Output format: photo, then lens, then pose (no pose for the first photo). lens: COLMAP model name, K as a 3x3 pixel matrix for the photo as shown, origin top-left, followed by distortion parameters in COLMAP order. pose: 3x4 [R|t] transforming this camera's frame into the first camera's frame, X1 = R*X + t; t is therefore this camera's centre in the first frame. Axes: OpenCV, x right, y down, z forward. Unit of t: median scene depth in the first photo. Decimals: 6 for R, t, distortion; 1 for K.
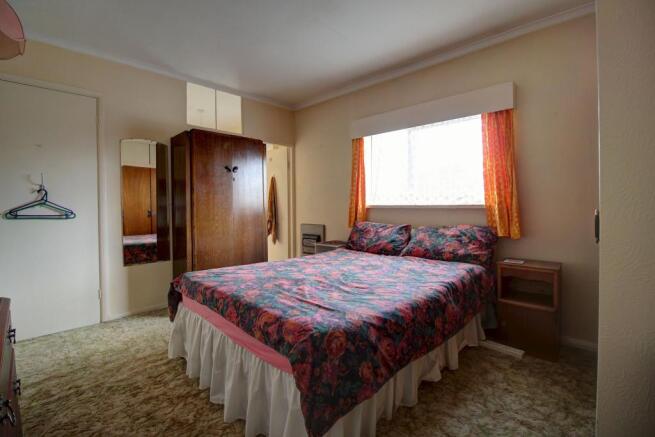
lens RADIAL K [[306.2, 0, 325.5], [0, 306.2, 214.2], [0, 0, 1]] dist [0.003353, -0.000160]
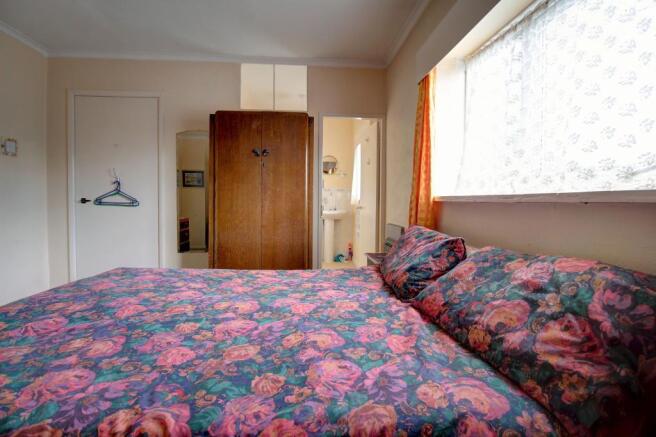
lens RADIAL K [[306.6, 0, 325.3], [0, 306.6, 214.3], [0, 0, 1]] dist [0.003353, -0.000160]
pose [[0.745341, 0.040471, -0.665454, 0.409596], [-0.031066, 0.999180, 0.025972, -0.006469], [0.665960, 0.001315, 0.745987, 0.516954]]
